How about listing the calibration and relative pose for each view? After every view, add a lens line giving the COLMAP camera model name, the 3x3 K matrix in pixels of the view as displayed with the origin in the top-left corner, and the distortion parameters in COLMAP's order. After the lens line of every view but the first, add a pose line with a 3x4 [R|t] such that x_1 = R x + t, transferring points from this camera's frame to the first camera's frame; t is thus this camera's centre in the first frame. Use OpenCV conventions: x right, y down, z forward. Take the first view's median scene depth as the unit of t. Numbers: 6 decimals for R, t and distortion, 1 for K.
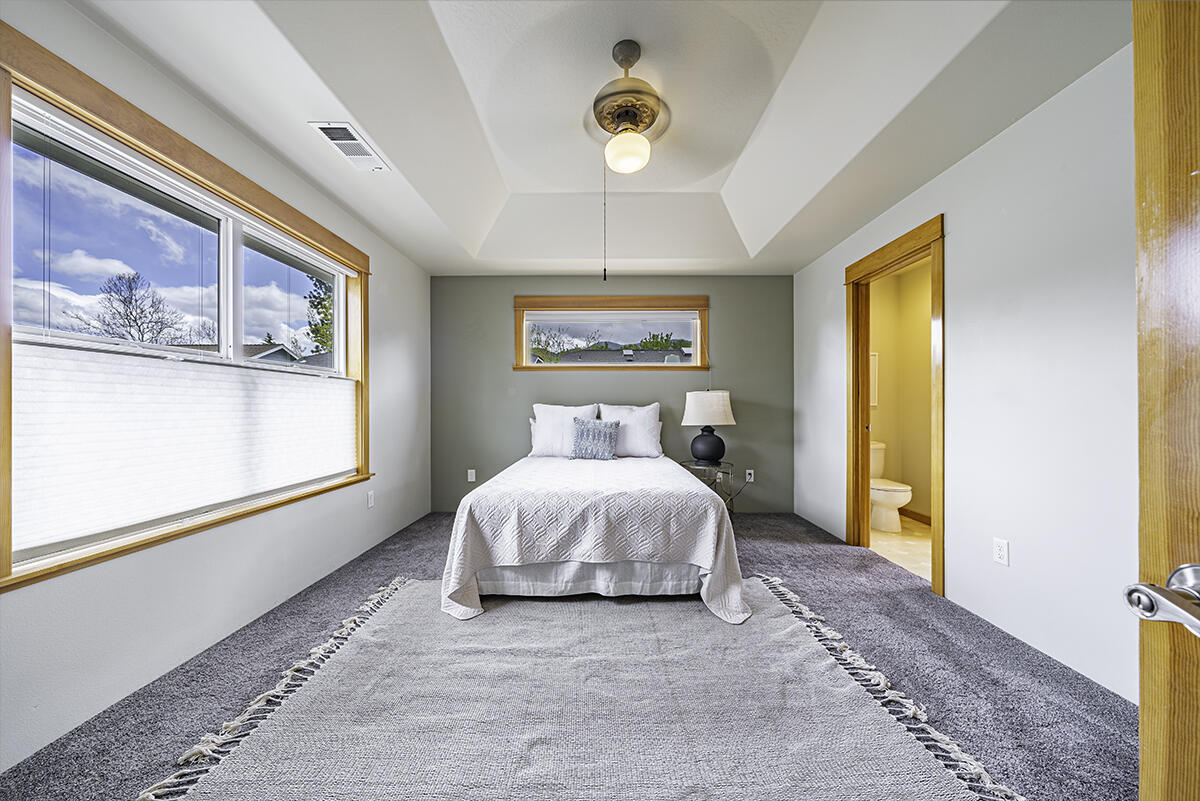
lens RADIAL K [[422.0, 0, 600.1], [0, 422.0, 404.9], [0, 0, 1]] dist [-0.000767, -0.000574]
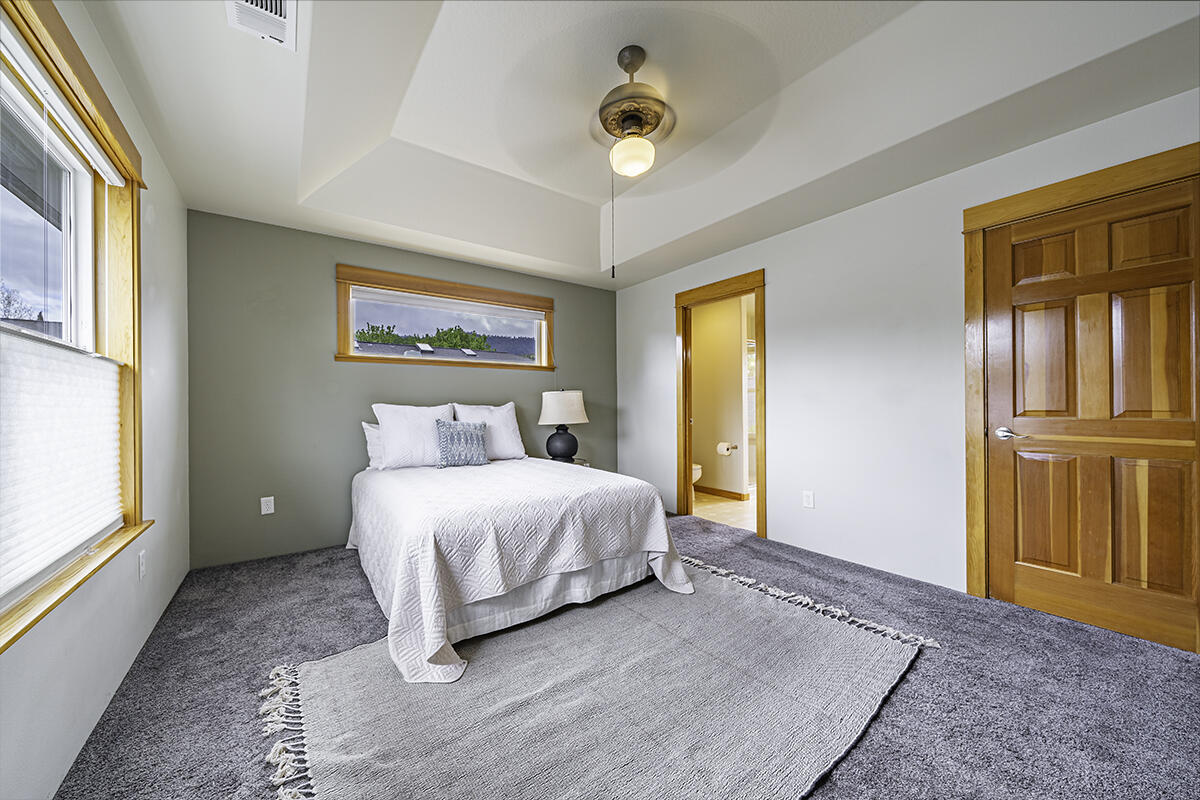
lens RADIAL K [[422.0, 0, 594.8], [0, 422.0, 402.1], [0, 0, 1]] dist [-0.000767, -0.000574]
pose [[0.810362, -0.000677, 0.585929, -0.460791], [0.004041, 0.999982, -0.004433, -0.000551], [-0.585916, 0.005960, 0.810350, 0.174497]]
